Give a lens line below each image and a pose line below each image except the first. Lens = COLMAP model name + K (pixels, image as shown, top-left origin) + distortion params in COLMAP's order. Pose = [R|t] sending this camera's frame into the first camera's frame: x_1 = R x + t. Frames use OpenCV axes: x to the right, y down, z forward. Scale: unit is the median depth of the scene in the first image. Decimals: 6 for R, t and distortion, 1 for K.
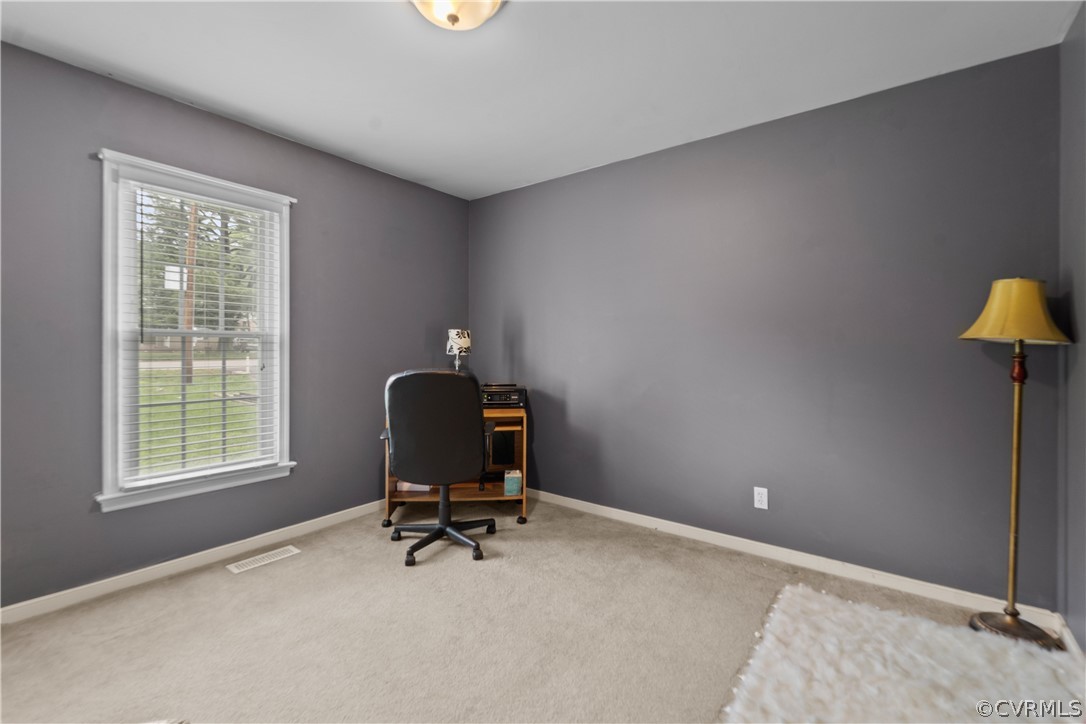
lens RADIAL K [[451.7, 0, 542.6], [0, 451.7, 345.9], [0, 0, 1]] dist [-0.000394, -0.000083]
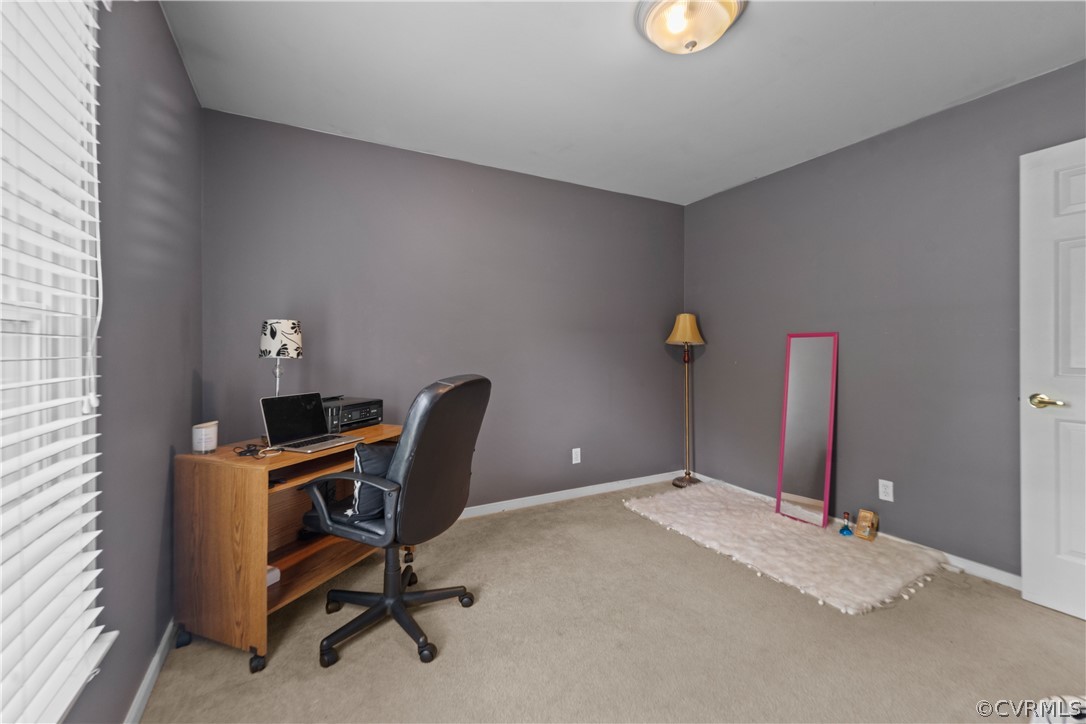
lens RADIAL K [[434.1, 0, 542.4], [0, 434.1, 346.4], [0, 0, 1]] dist [0.000349, 0.000074]
pose [[0.443249, 0.001547, 0.896397, -0.802217], [-0.000296, 0.999999, -0.001579, 0.003803], [-0.896399, 0.000434, 0.443249, 0.534950]]
